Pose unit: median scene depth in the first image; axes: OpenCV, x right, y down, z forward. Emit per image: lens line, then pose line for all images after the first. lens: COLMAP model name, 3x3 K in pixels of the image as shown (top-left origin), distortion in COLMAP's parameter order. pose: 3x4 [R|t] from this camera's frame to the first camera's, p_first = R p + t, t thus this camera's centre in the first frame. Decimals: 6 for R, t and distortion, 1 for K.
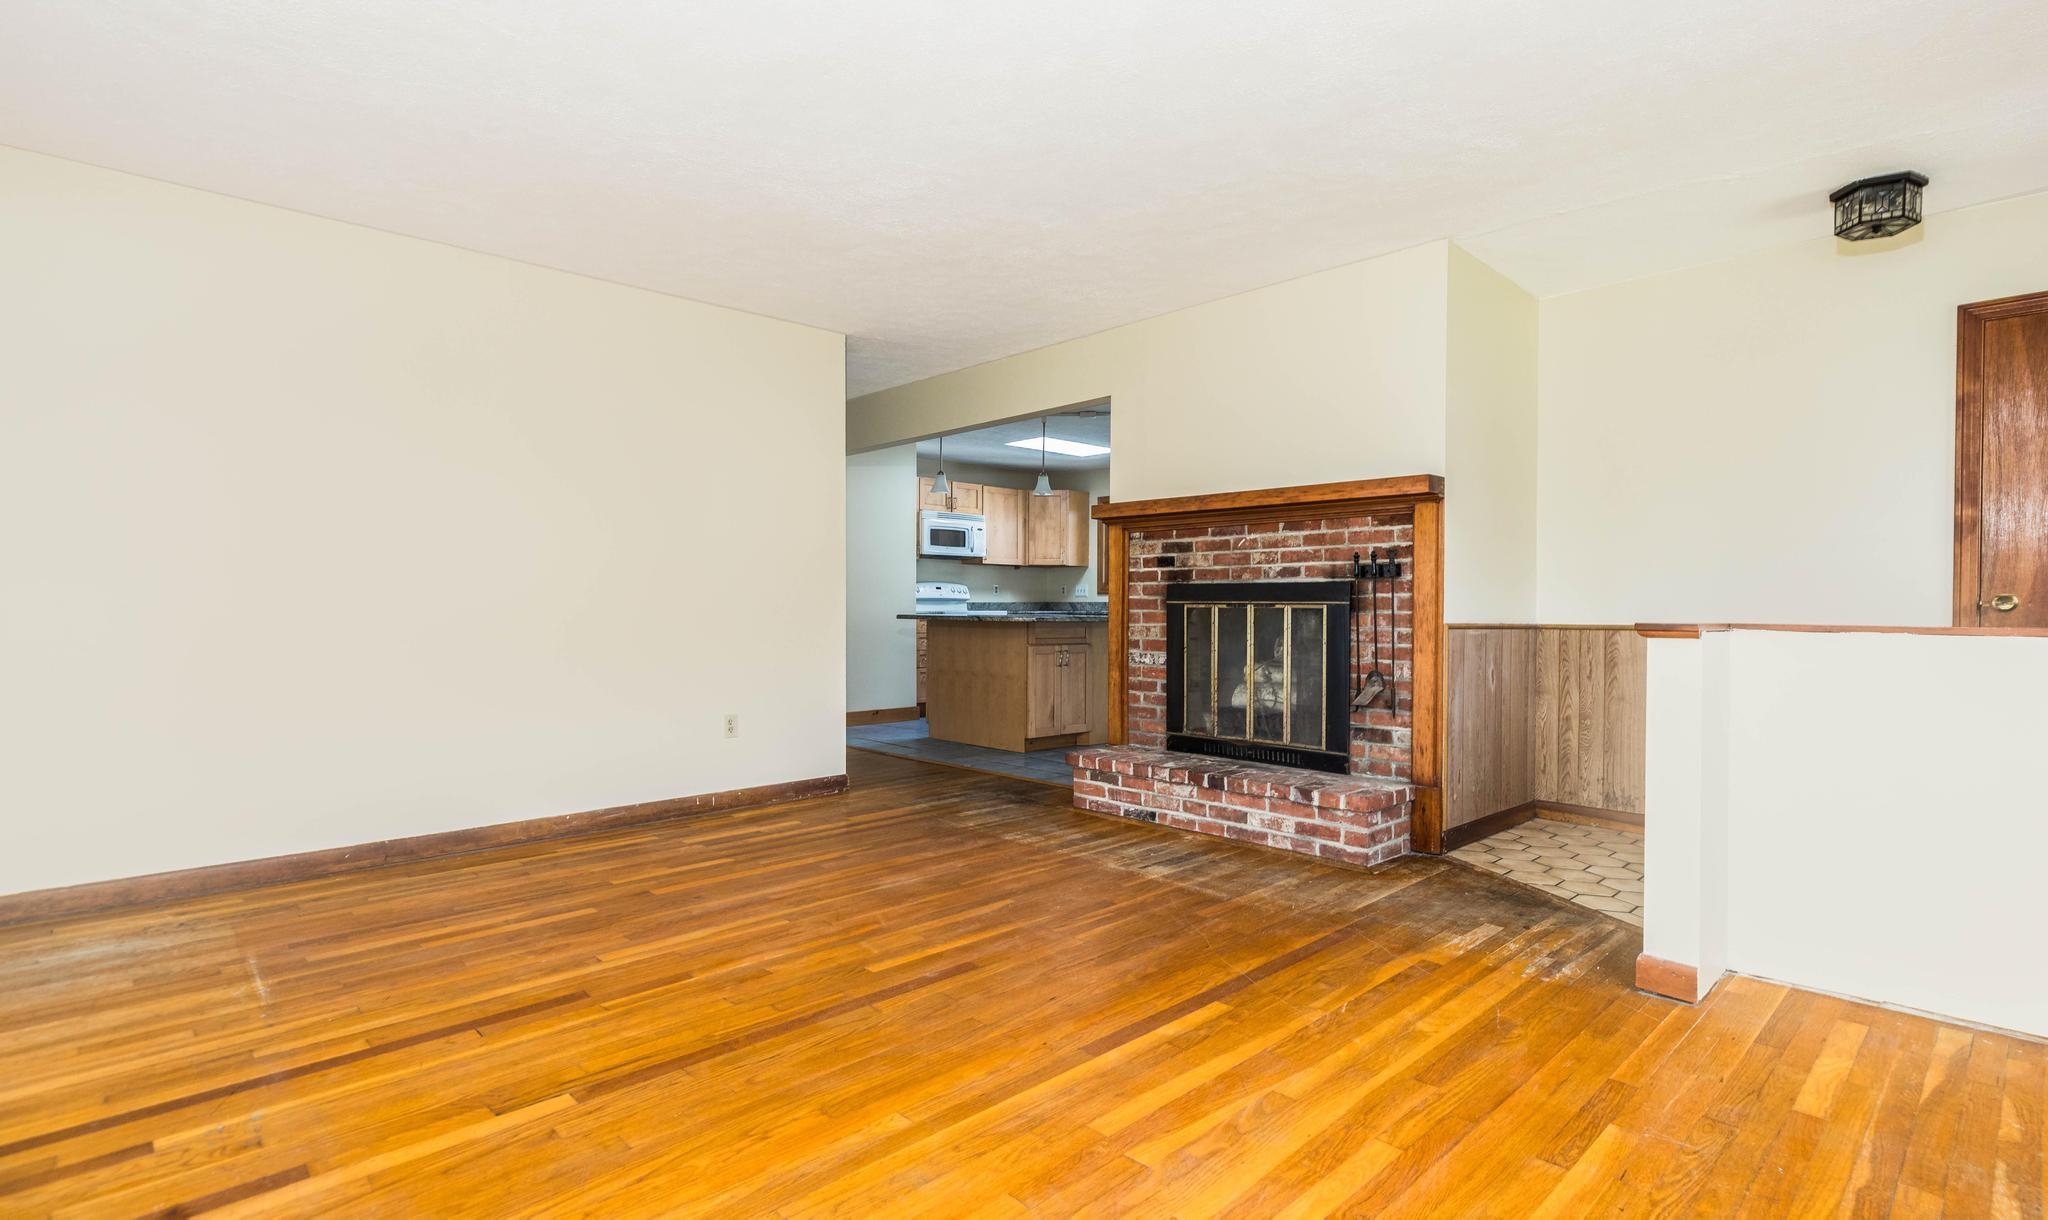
lens RADIAL K [[981.1, 0, 1024.0], [0, 981.1, 610.0], [0, 0, 1]] dist [0.011049, 0.000060]
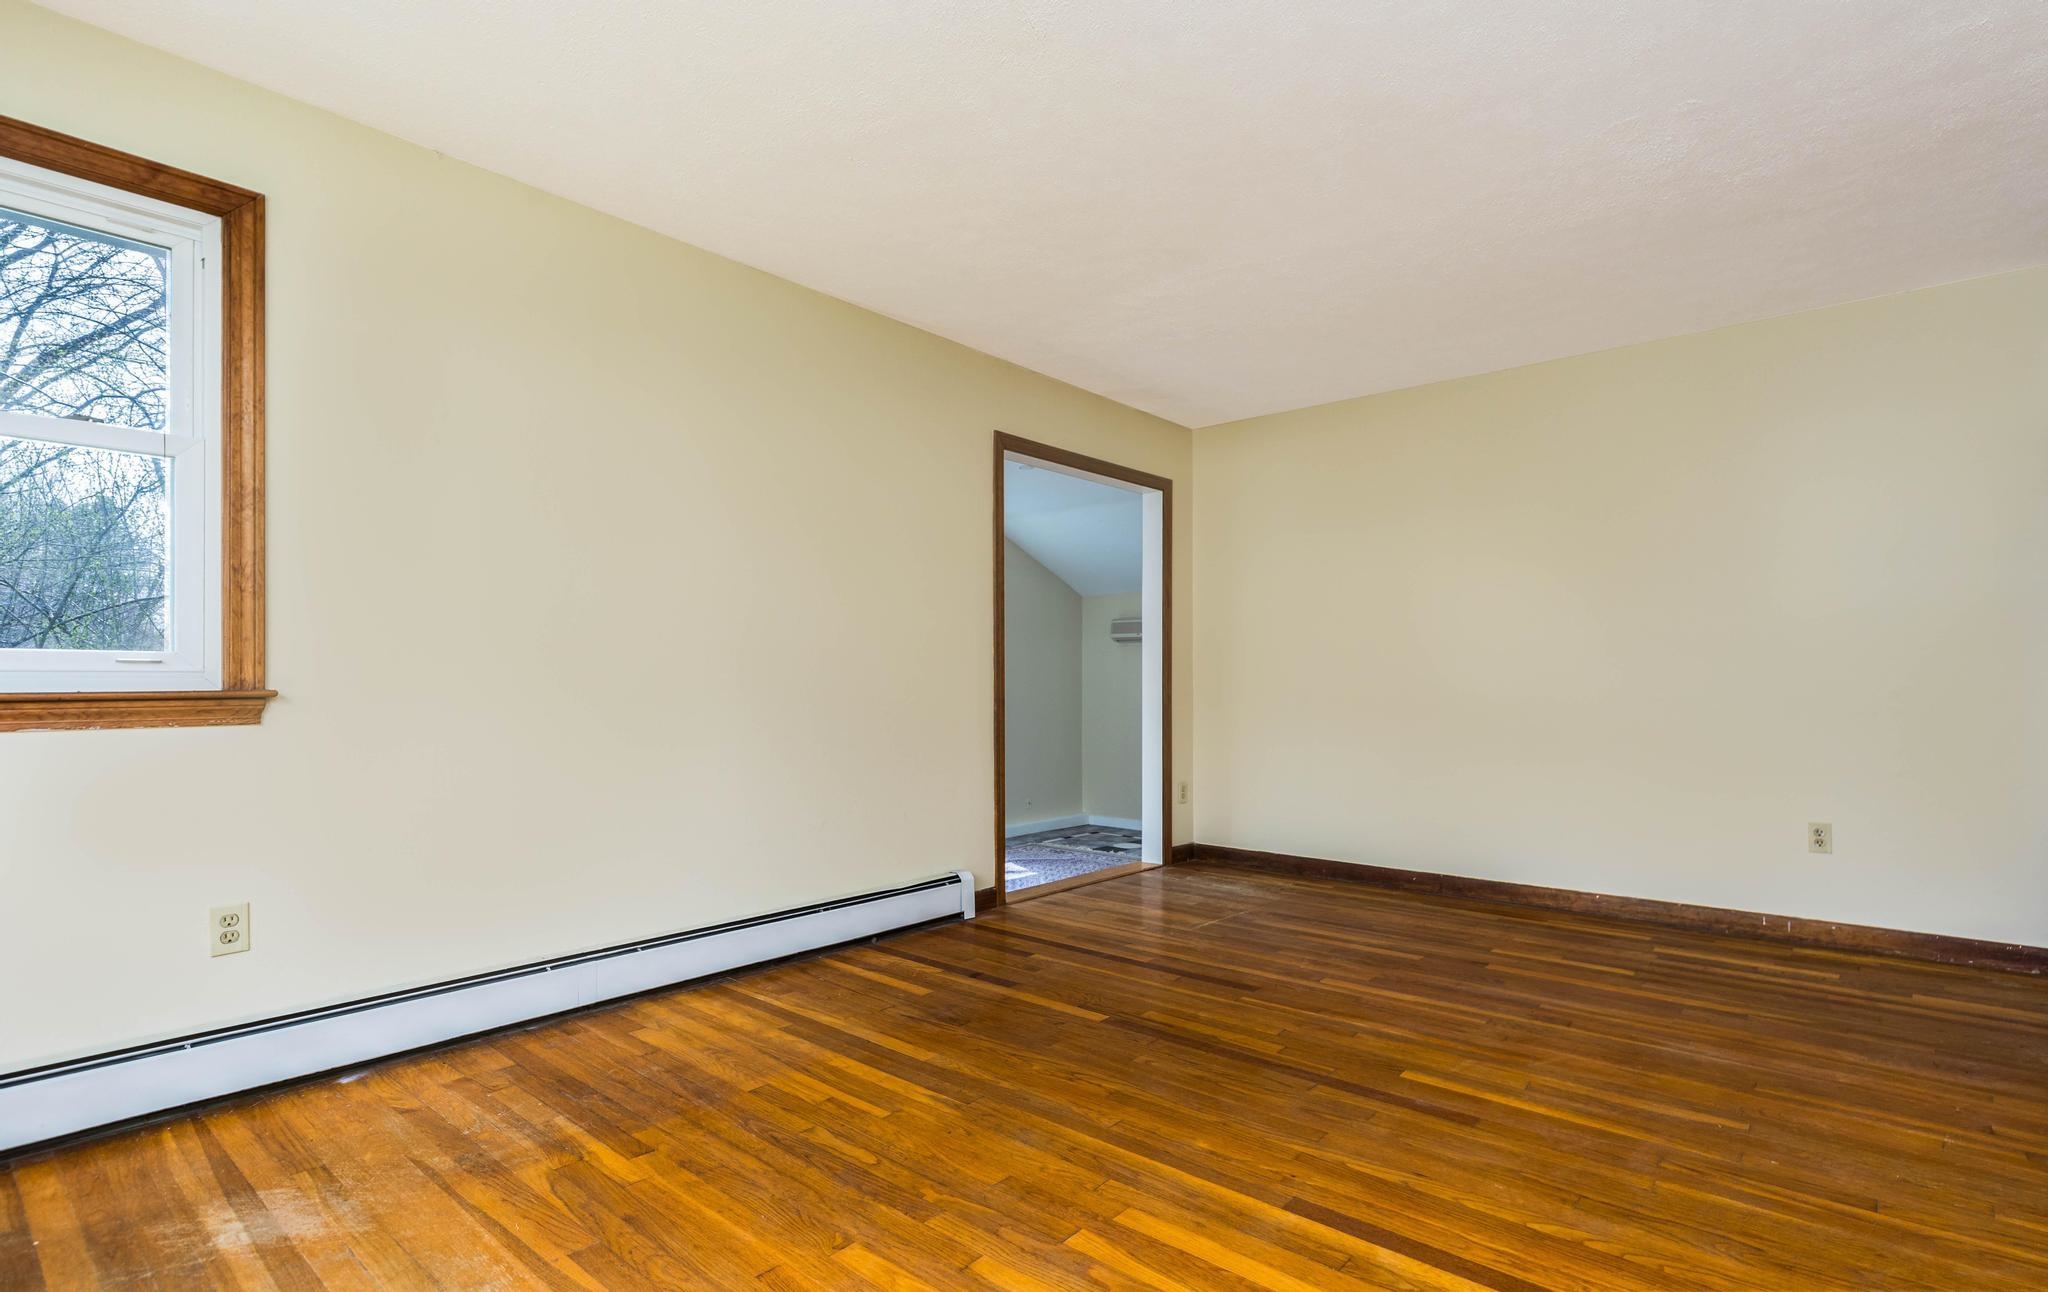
lens RADIAL K [[994.8, 0, 1094.1], [0, 994.8, 680.2], [0, 0, 1]] dist [0.004685, 0.000655]
pose [[0.129718, -0.000744, -0.991551, 0.487377], [-0.008023, 0.999966, -0.001800, -0.000813], [0.991518, 0.008189, 0.129707, 0.386405]]
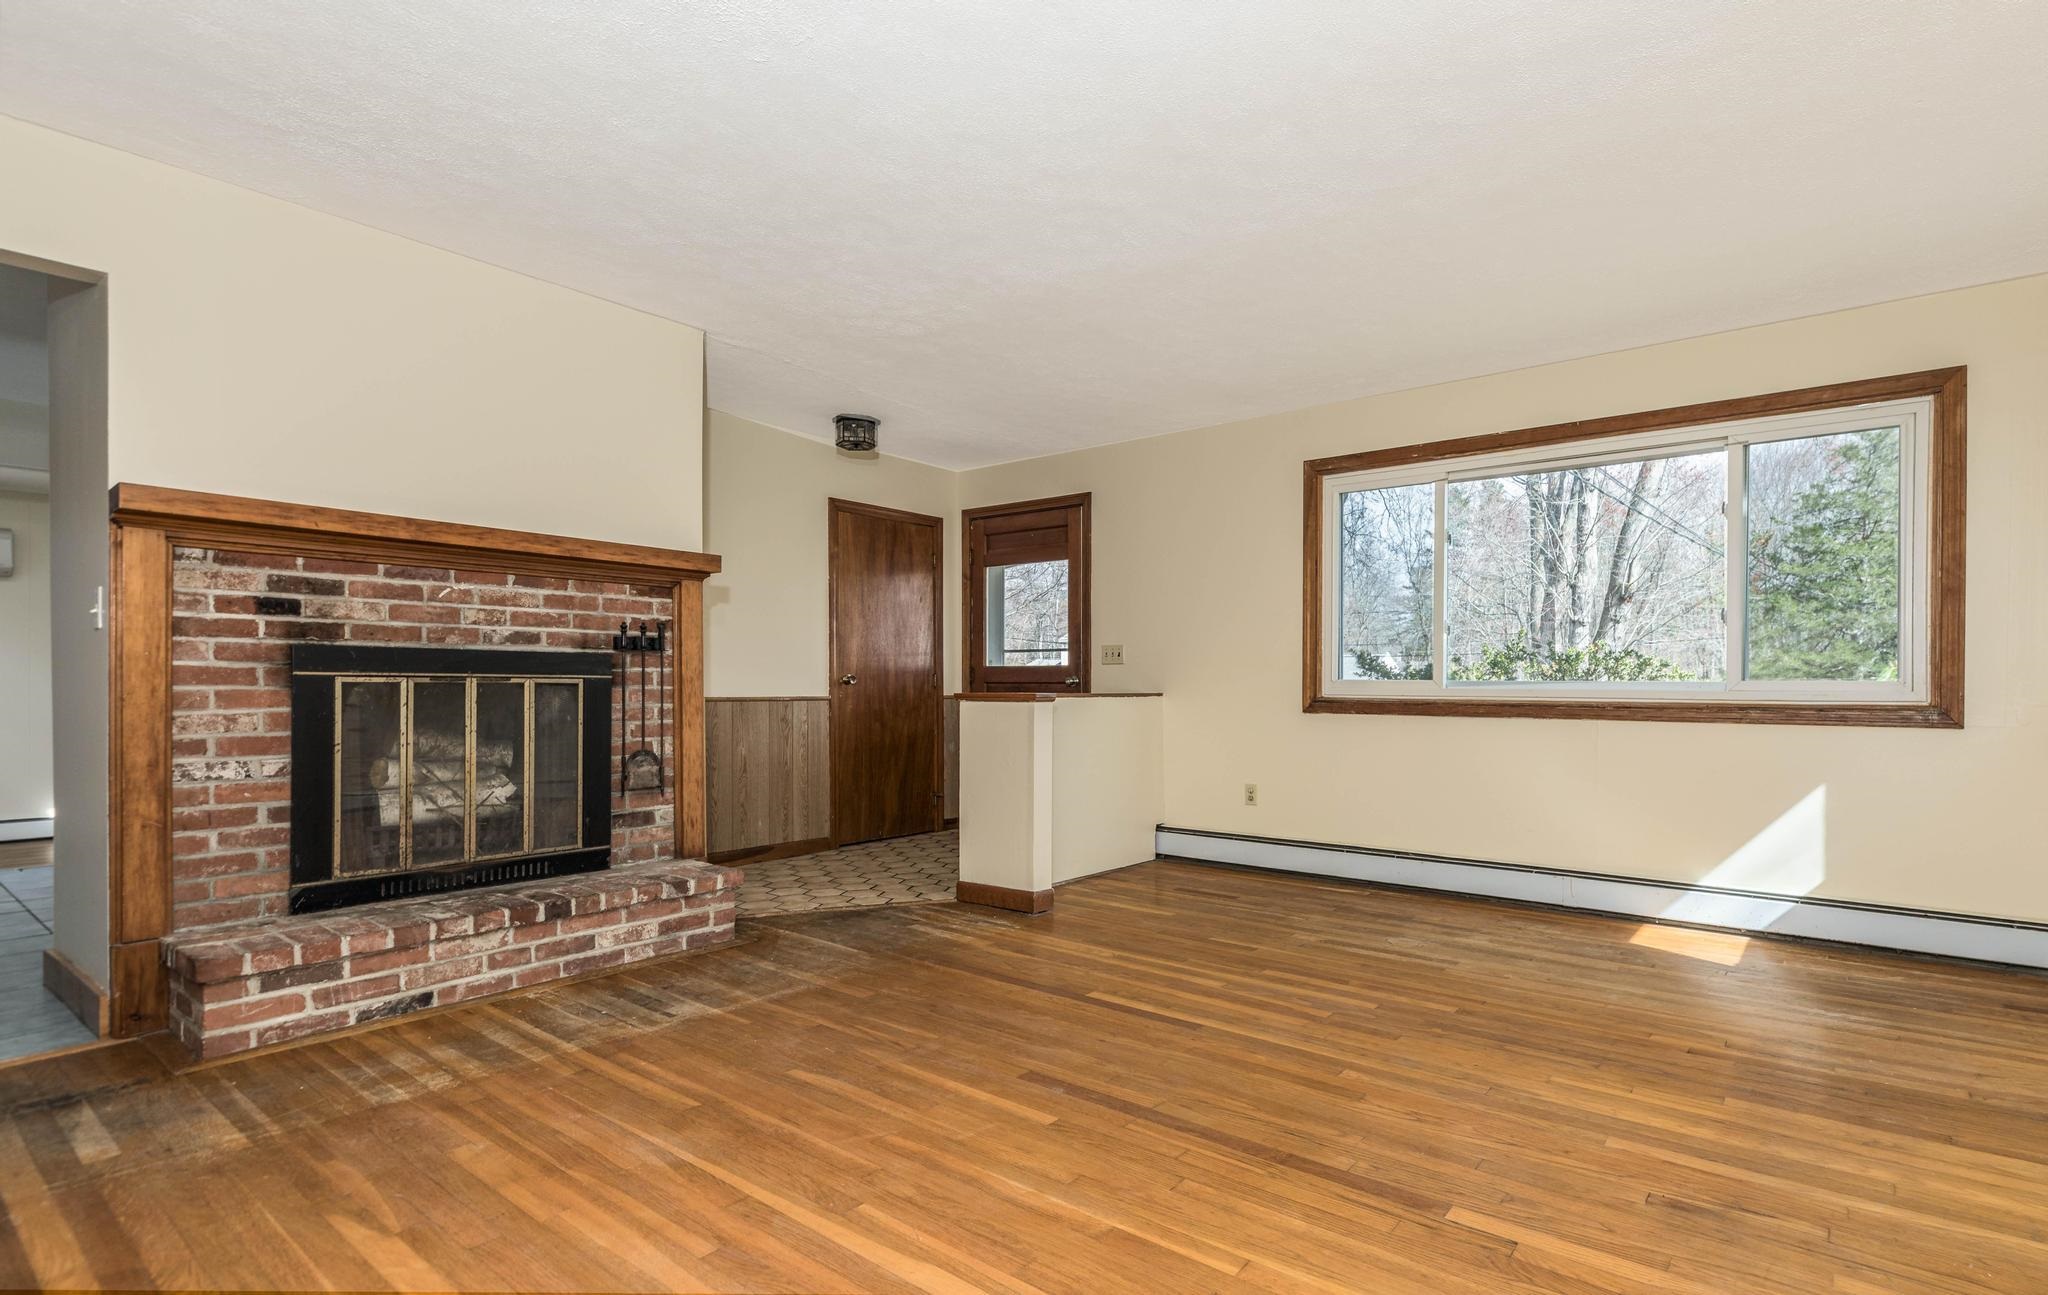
lens RADIAL K [[994.8, 0, 1094.1], [0, 994.8, 681.7], [0, 0, 1]] dist [0.004685, 0.000655]
pose [[-0.150351, 0.000428, 0.988633, -0.655480], [-0.000255, 1.000000, -0.000472, -0.003035], [-0.988633, -0.000323, -0.150351, 0.720697]]
